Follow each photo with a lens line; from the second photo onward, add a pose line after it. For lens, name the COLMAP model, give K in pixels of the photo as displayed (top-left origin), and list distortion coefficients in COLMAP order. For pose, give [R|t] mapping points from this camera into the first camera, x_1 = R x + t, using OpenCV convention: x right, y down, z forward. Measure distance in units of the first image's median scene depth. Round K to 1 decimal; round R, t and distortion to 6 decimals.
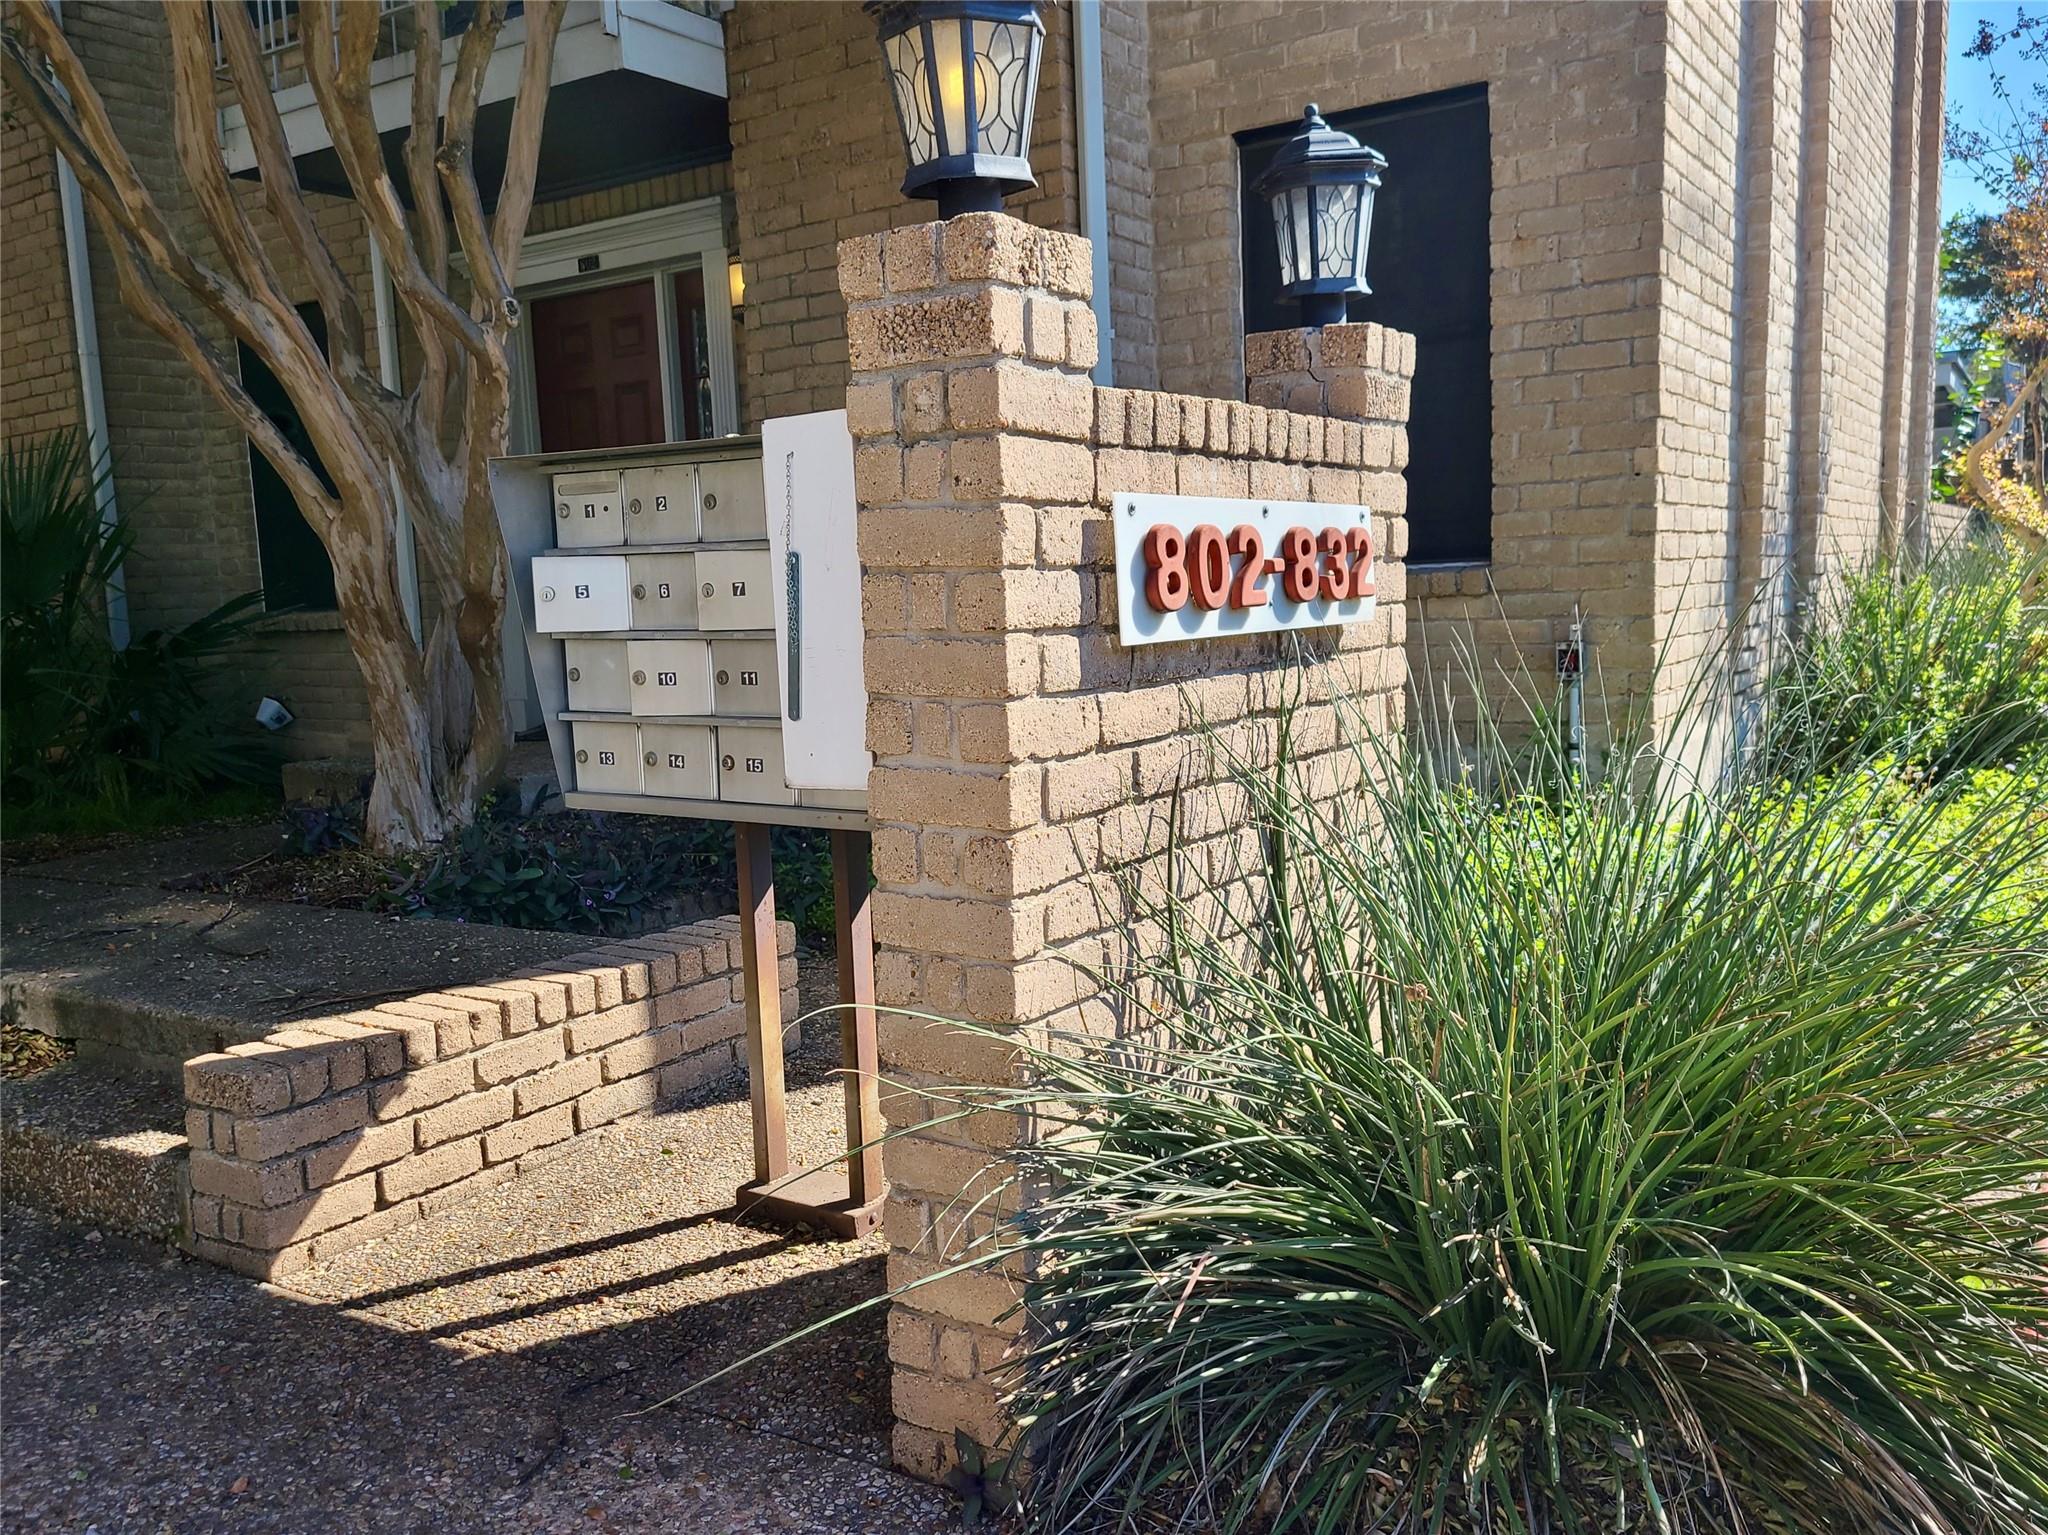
lens RADIAL K [[1635.6, 0, 1009.7], [0, 1635.6, 804.7], [0, 0, 1]] dist [0.069568, -0.066535]
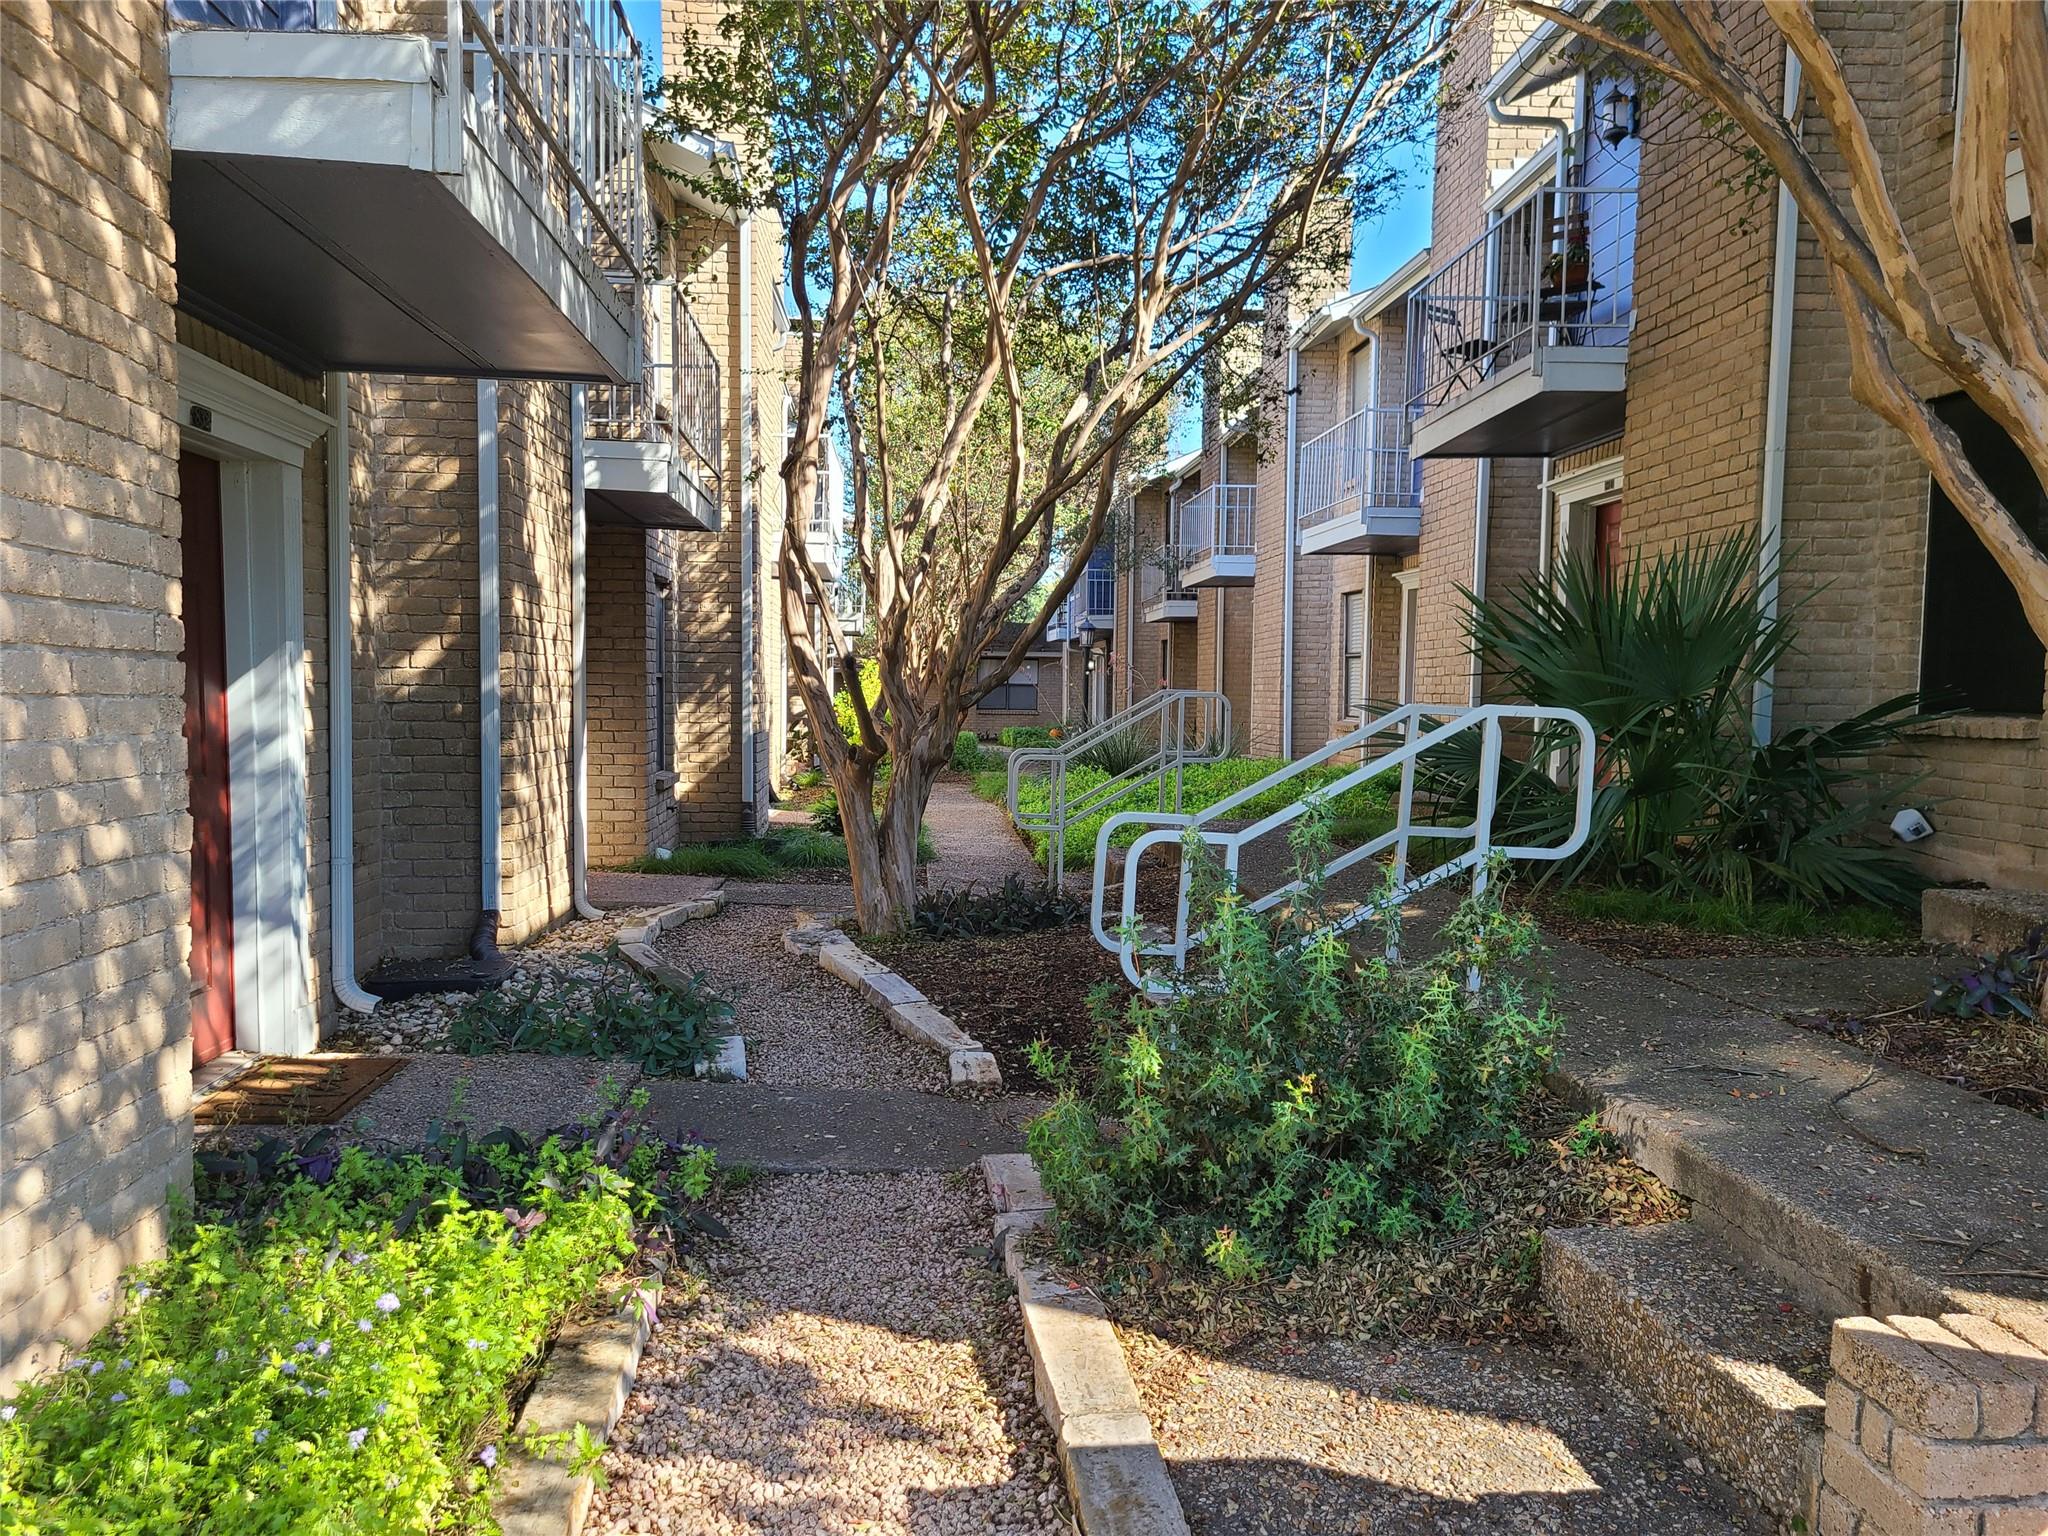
lens RADIAL K [[1635.6, 0, 1009.7], [0, 1635.6, 805.2], [0, 0, 1]] dist [0.069568, -0.066535]
pose [[0.614001, 0.097190, -0.783299, -0.092172], [-0.136896, 0.990463, 0.015586, -0.031544], [0.777343, 0.097660, 0.621450, 0.112856]]
